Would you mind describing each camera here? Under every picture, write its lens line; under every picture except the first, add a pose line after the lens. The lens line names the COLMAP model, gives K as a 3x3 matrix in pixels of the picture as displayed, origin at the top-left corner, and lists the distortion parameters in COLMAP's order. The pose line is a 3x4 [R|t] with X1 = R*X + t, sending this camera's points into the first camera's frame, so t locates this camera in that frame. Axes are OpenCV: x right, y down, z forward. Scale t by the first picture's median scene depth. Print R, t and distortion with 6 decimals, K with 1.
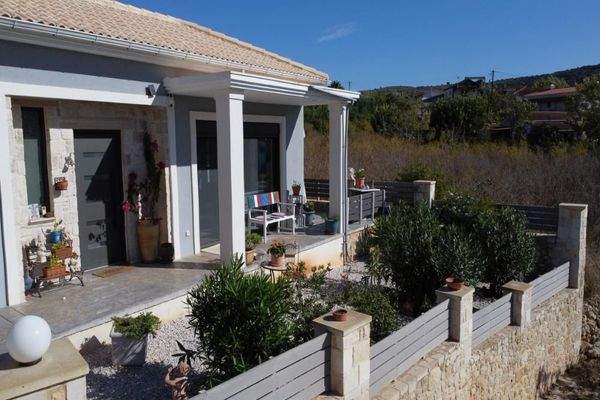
lens RADIAL K [[486.2, 0, 302.6], [0, 486.2, 195.9], [0, 0, 1]] dist [0.031519, 0.006243]
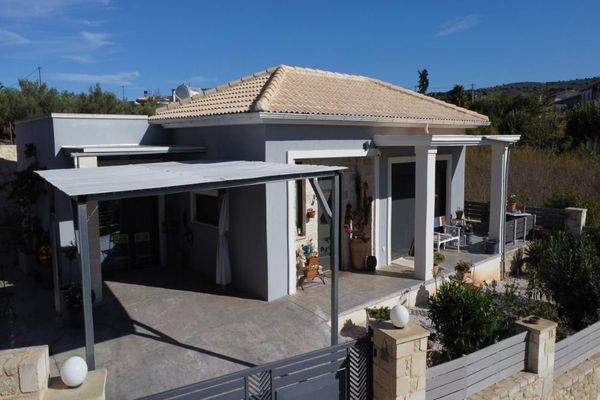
lens RADIAL K [[486.2, 0, 298.0], [0, 486.2, 197.7], [0, 0, 1]] dist [0.031519, 0.006243]
pose [[0.973201, 0.029645, -0.228039, -0.170090], [-0.028627, 0.999560, 0.007771, -0.069562], [0.228169, -0.001035, 0.973621, -0.360669]]
